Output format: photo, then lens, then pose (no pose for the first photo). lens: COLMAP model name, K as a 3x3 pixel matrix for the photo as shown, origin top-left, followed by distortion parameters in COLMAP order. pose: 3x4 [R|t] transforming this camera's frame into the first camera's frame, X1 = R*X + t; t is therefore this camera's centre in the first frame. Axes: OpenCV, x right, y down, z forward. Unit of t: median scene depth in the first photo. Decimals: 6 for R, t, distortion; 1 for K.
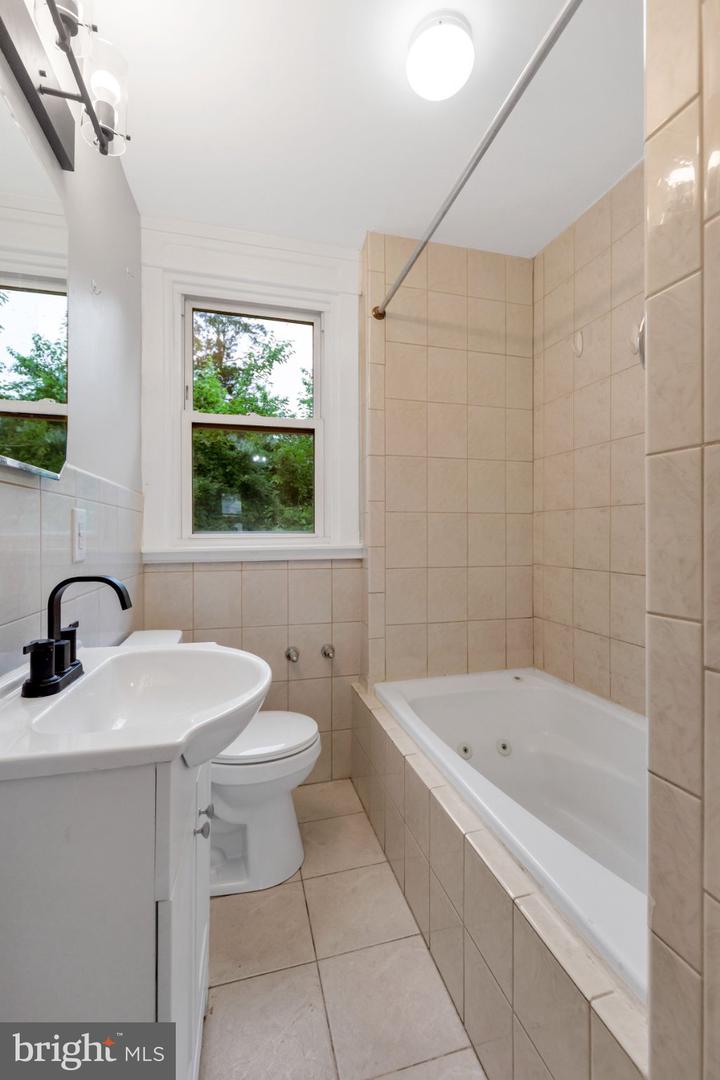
lens RADIAL K [[442.3, 0, 361.7], [0, 442.3, 532.1], [0, 0, 1]] dist [0.001406, -0.000118]
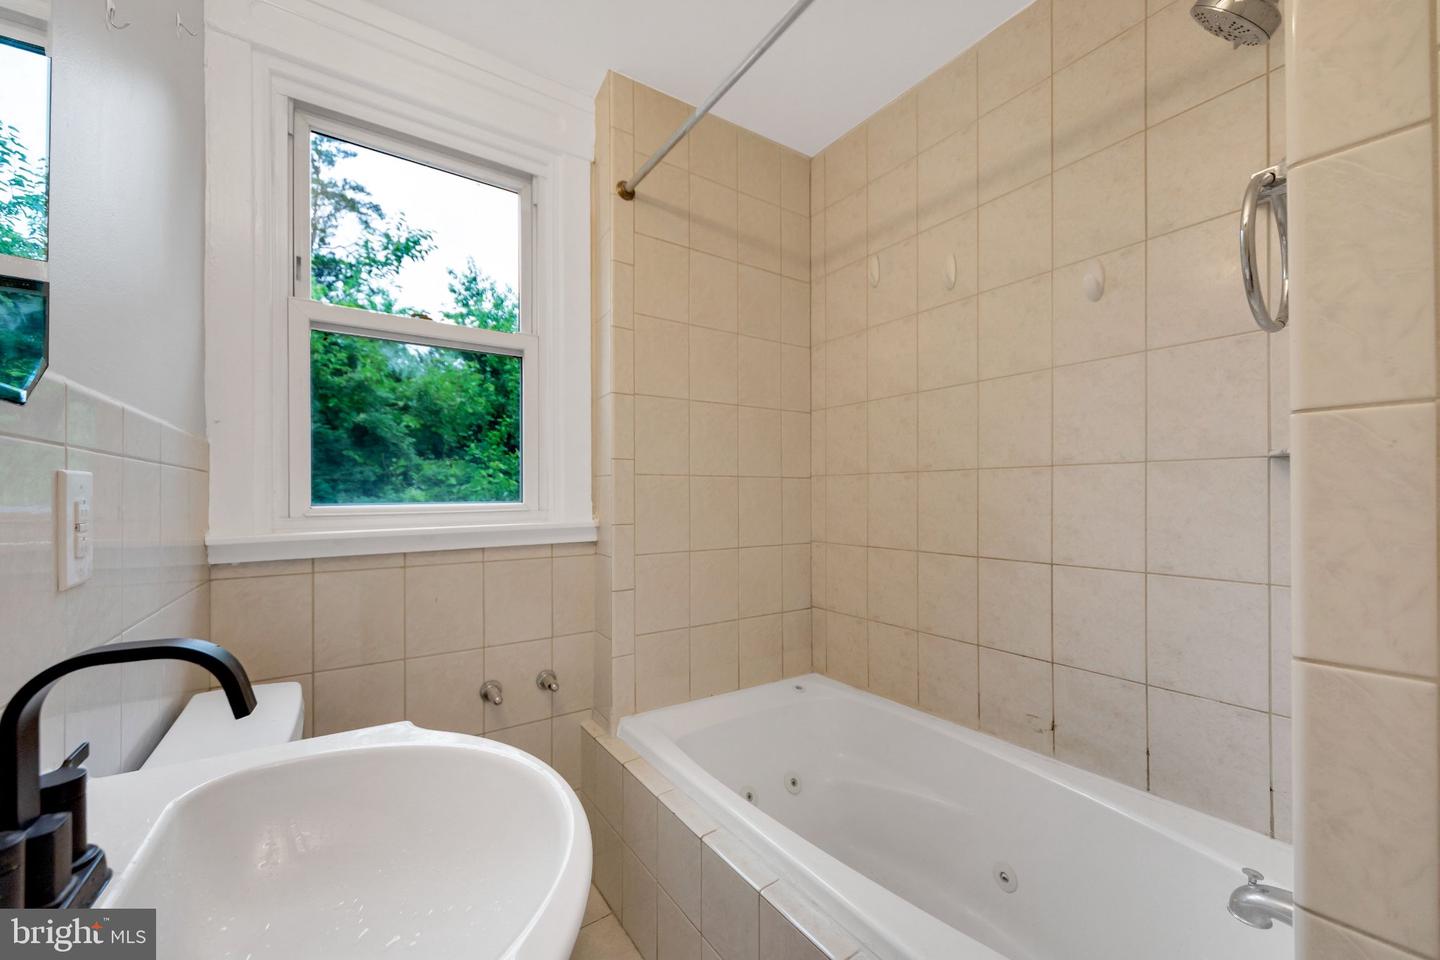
lens RADIAL K [[545.2, 0, 714.6], [0, 545.2, 493.1], [0, 0, 1]] dist [0.002080, -0.000563]
pose [[0.947330, -0.001199, 0.320257, -0.102482], [0.001856, 0.999997, -0.001746, -0.014408], [-0.320254, 0.002249, 0.947329, 0.134260]]
